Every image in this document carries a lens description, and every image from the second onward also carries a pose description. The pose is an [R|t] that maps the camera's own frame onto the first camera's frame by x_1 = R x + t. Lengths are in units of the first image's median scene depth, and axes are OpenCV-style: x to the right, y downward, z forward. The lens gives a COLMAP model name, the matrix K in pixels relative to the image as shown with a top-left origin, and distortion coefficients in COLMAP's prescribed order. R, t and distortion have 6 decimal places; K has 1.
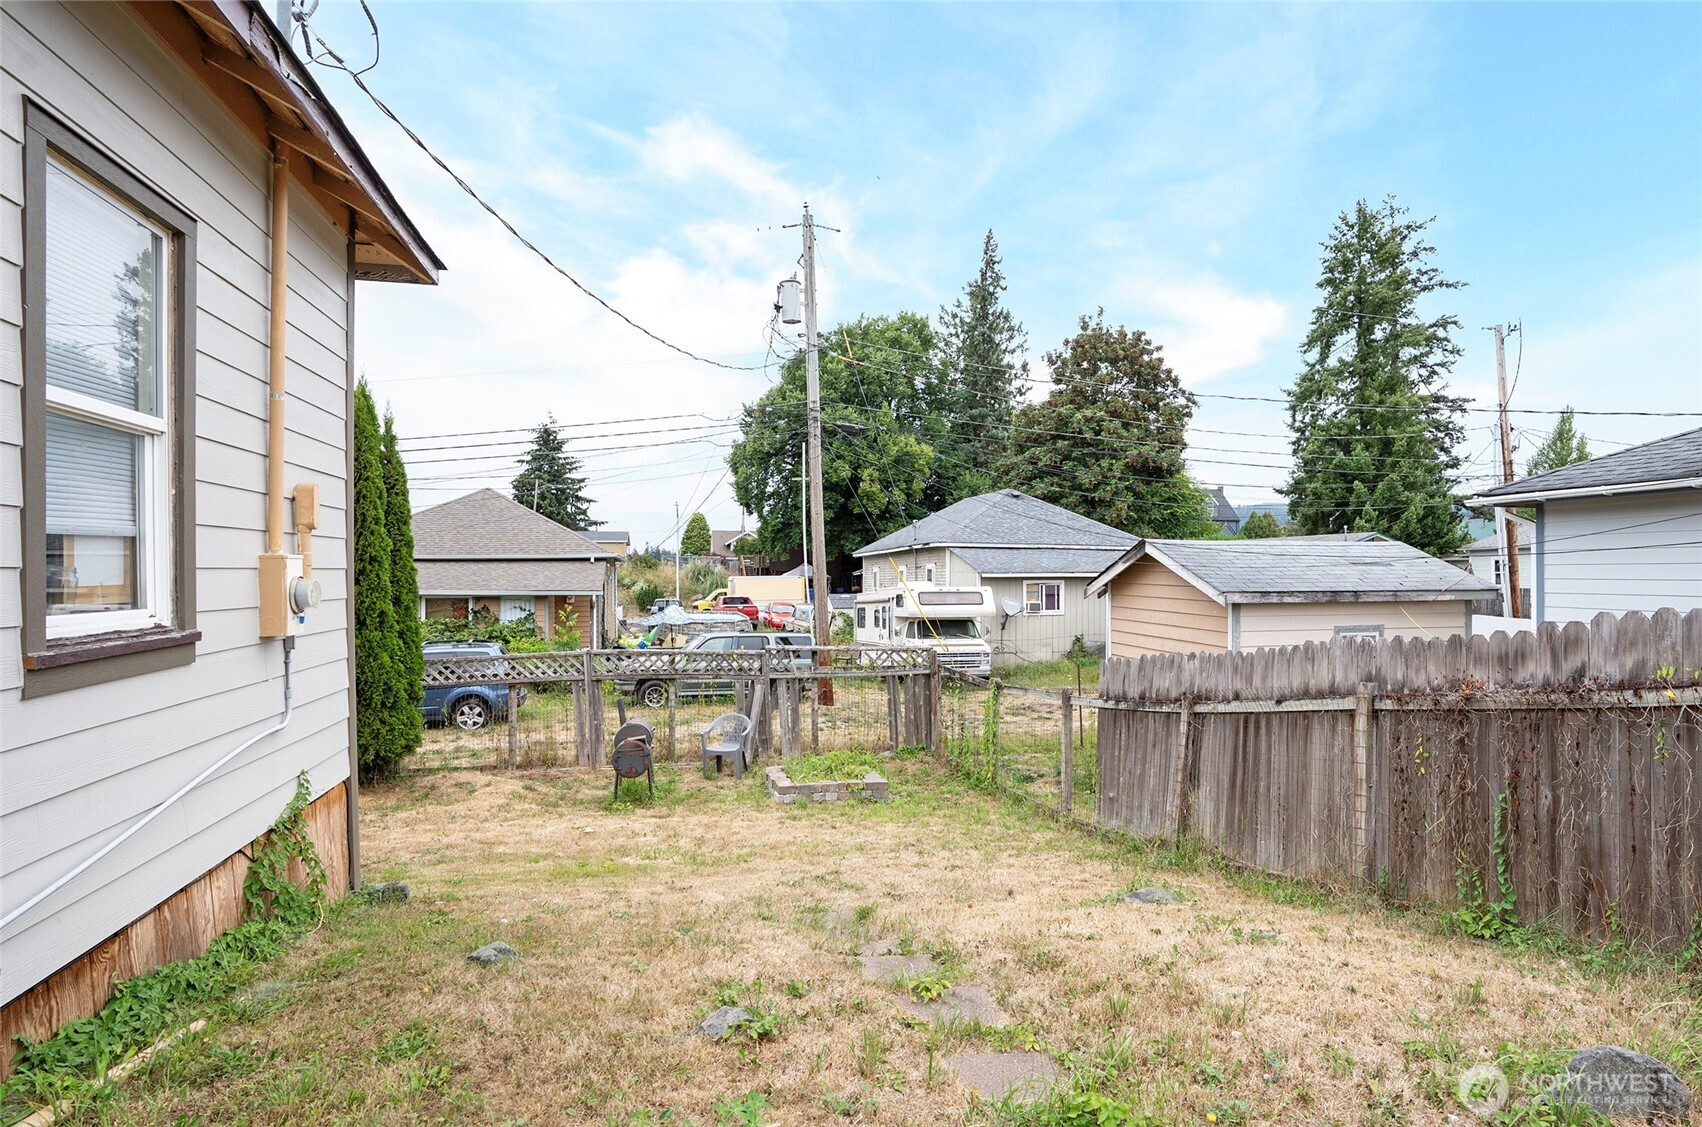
lens RADIAL K [[832.1, 0, 884.0], [0, 832.1, 559.8], [0, 0, 1]] dist [-0.066672, 0.024763]
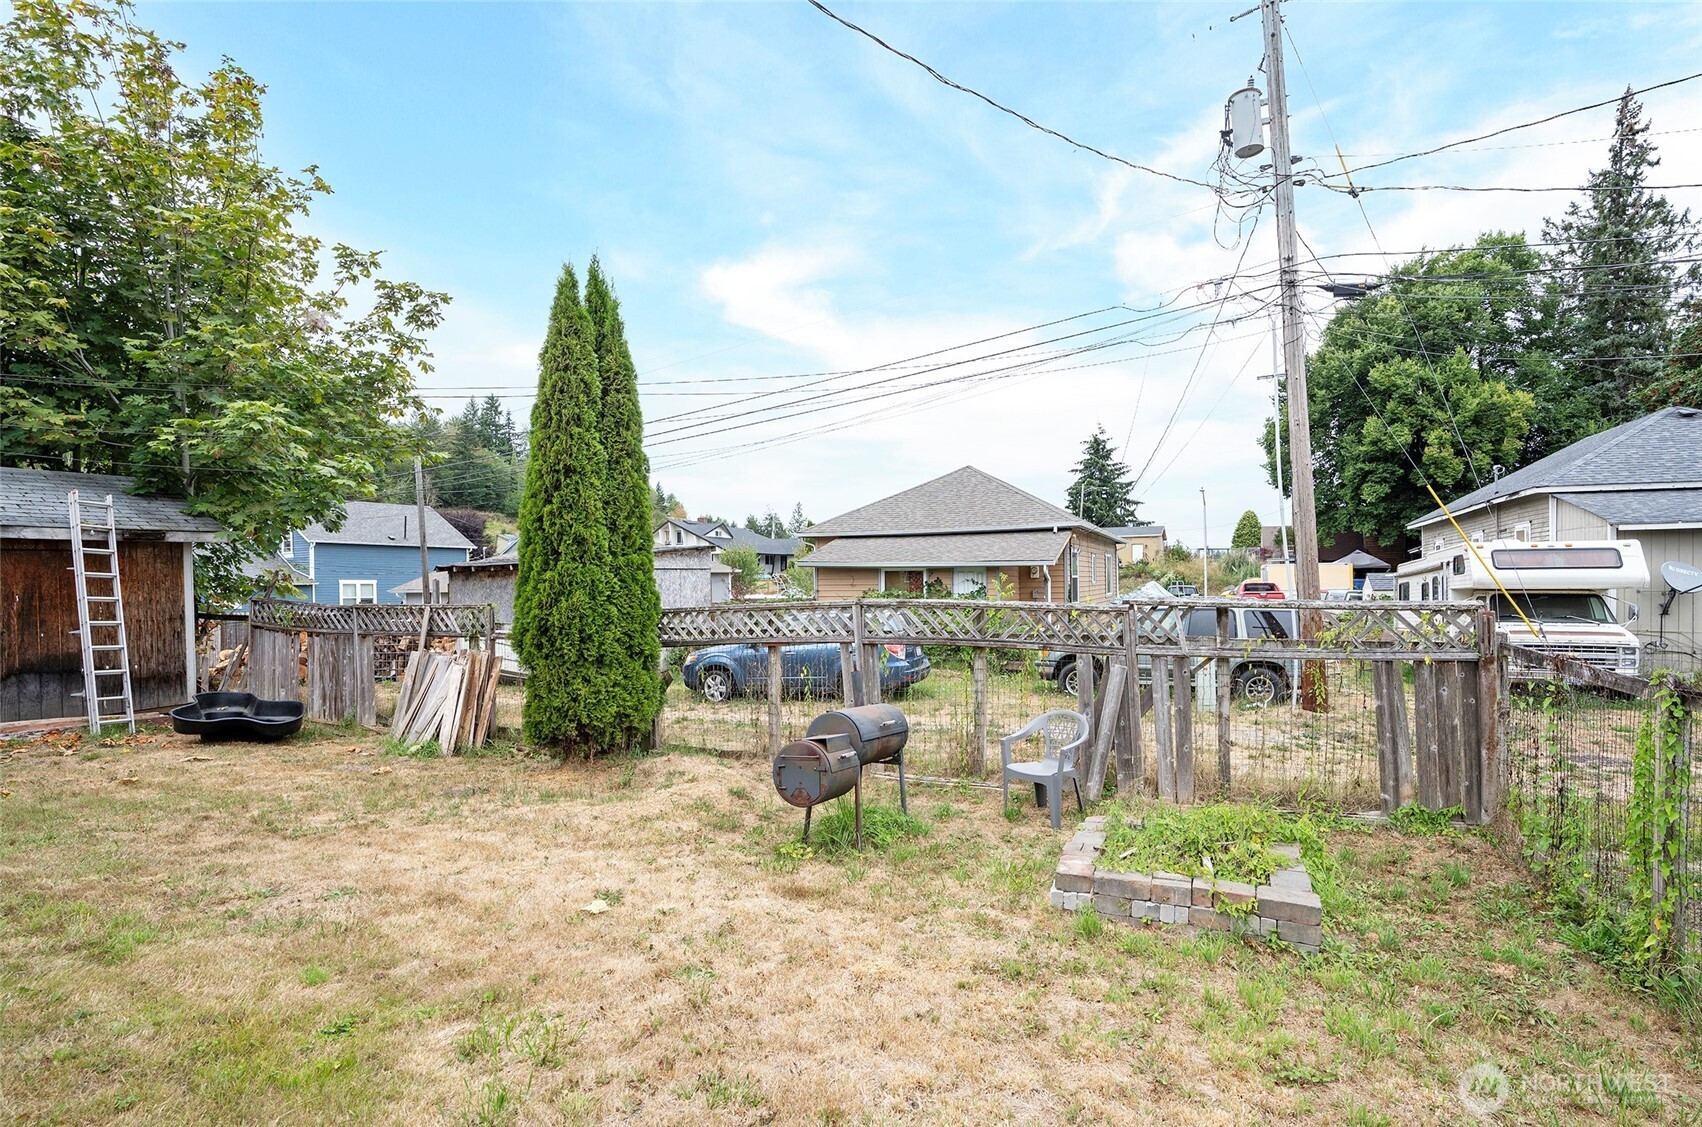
lens RADIAL K [[840.8, 0, 851.2], [0, 840.8, 567.4], [0, 0, 1]] dist [-0.058919, 0.021707]
pose [[0.801894, -0.008487, -0.597406, 0.027886], [0.022525, 0.999618, 0.016033, 0.039659], [0.597041, -0.026313, 0.801779, 0.241996]]
